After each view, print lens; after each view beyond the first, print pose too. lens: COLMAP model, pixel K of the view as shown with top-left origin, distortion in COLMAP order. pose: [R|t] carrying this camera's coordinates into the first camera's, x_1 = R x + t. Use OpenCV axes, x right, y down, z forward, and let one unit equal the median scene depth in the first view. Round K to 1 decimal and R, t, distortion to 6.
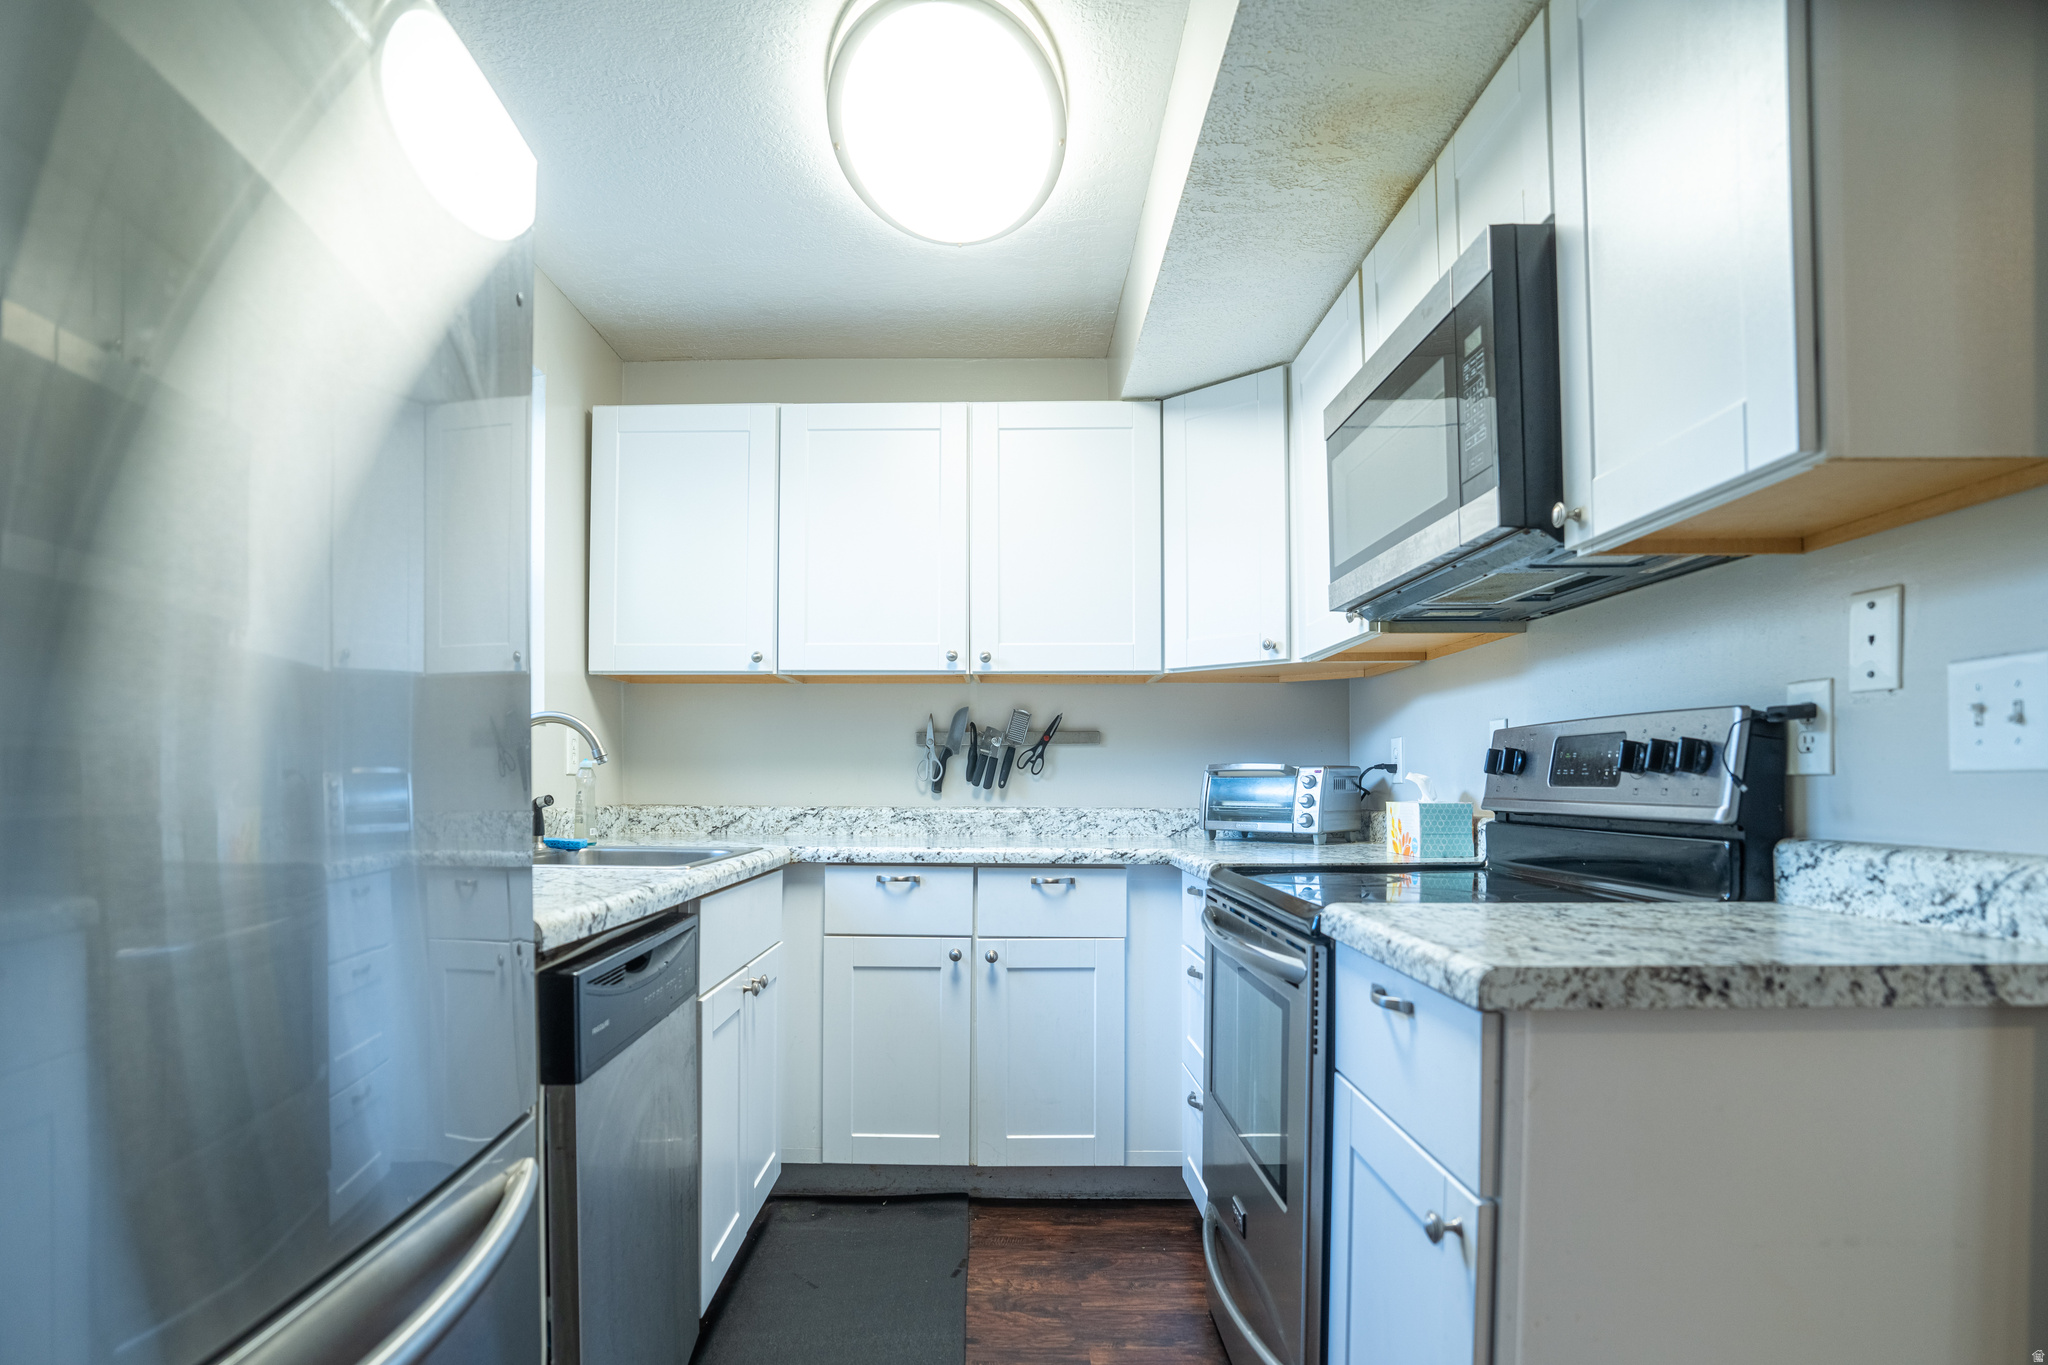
lens RADIAL K [[1102.3, 0, 967.5], [0, 1102.3, 771.6], [0, 0, 1]] dist [-0.054341, 0.011689]
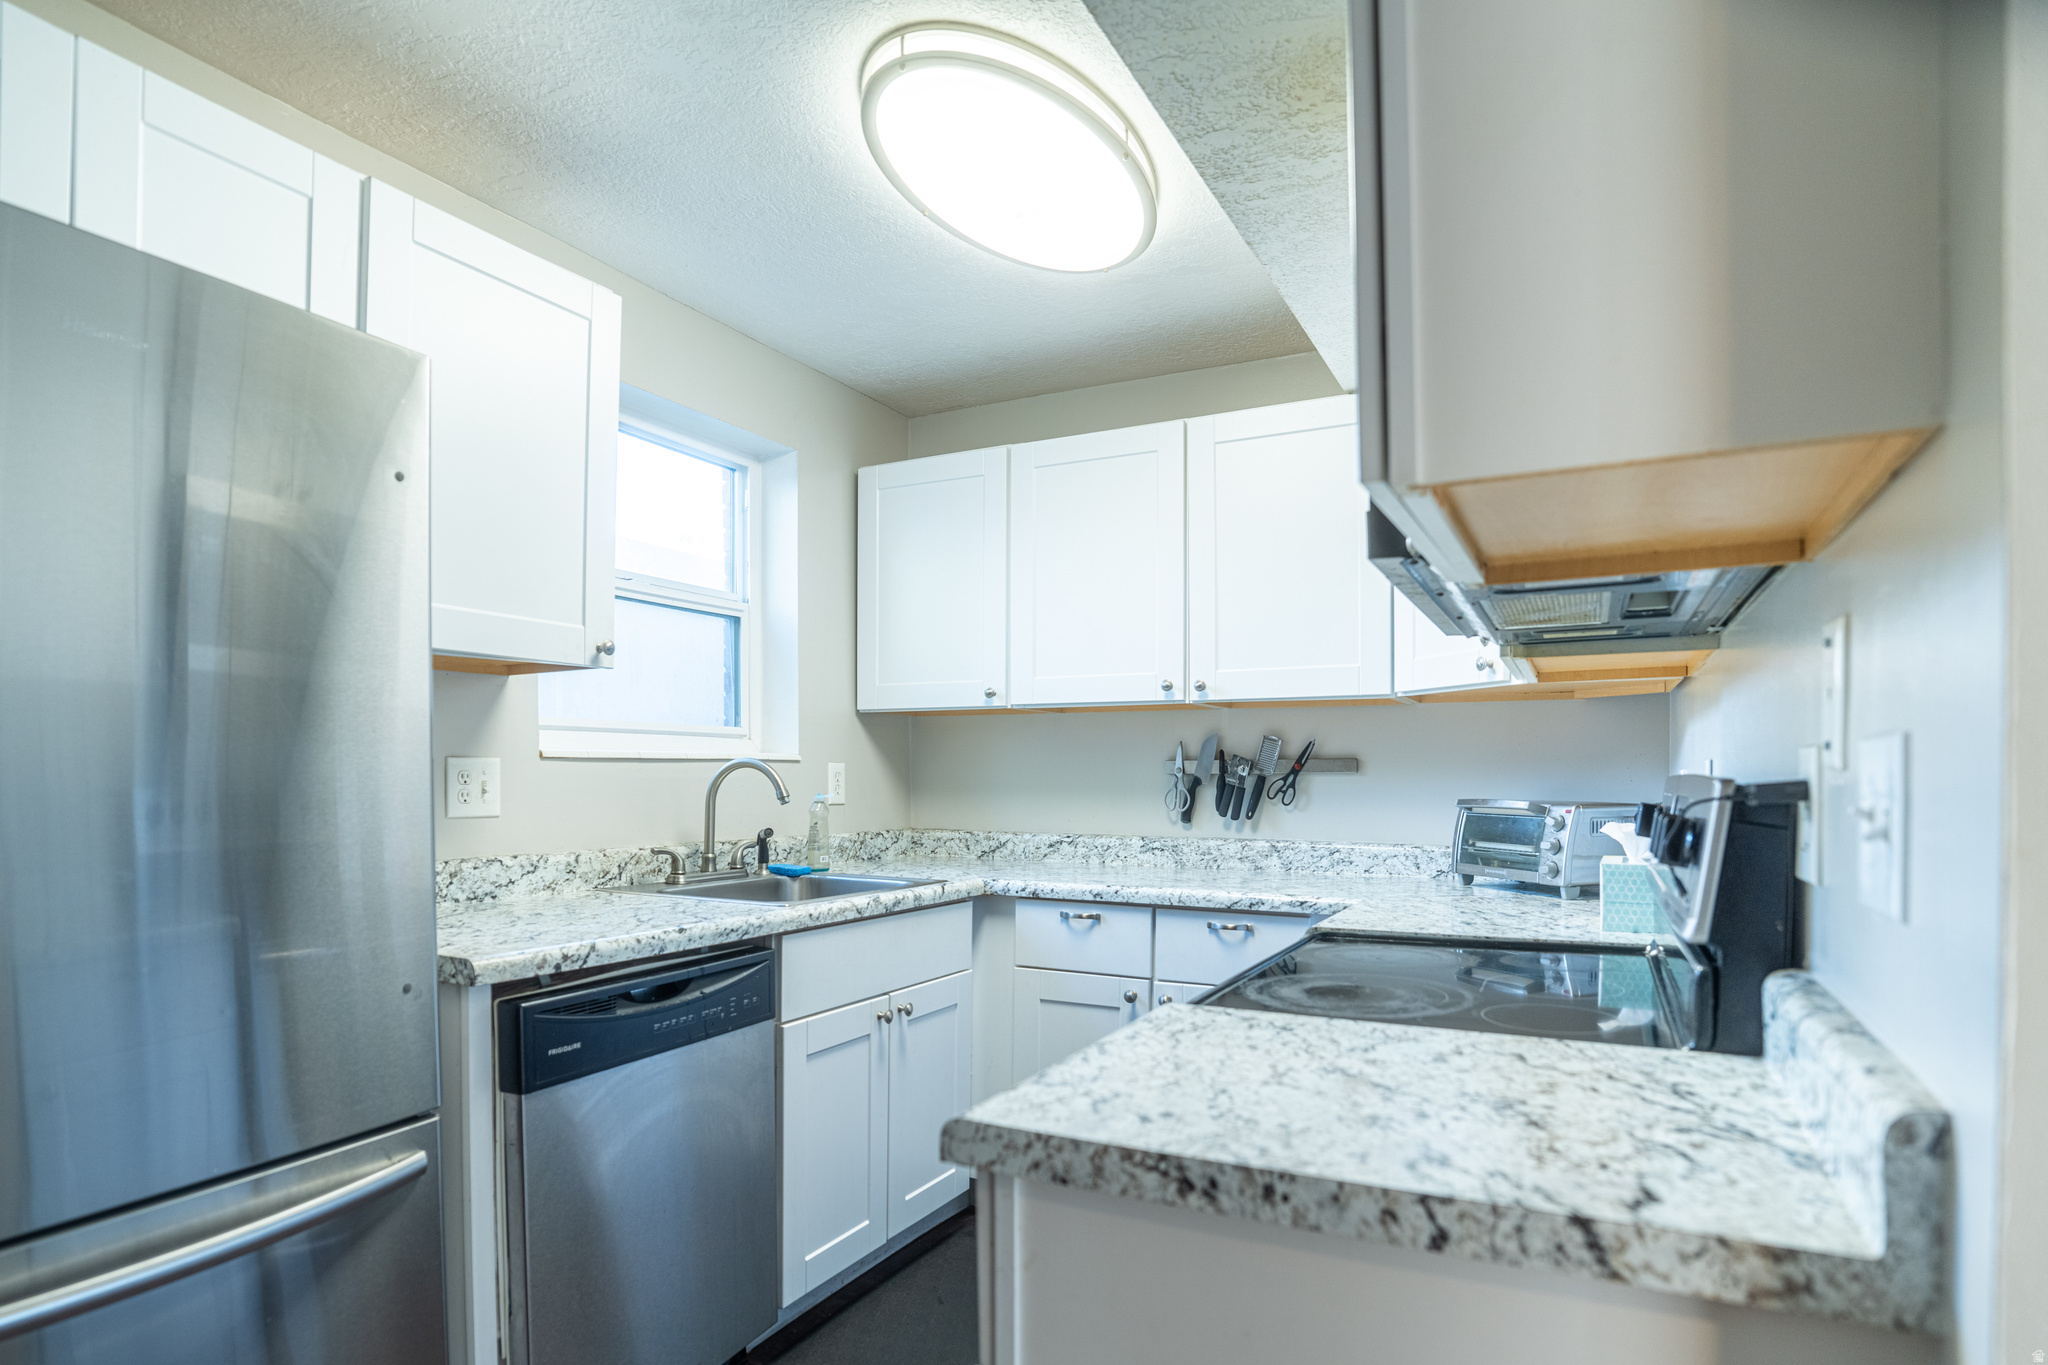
lens RADIAL K [[1110.4, 0, 1045.4], [0, 1110.4, 786.3], [0, 0, 1]] dist [-0.063782, 0.003765]
pose [[0.899172, 0.005345, -0.437563, 0.376403], [0.003930, 0.999786, 0.020289, -0.043676], [0.437578, -0.019963, 0.898959, 0.090164]]
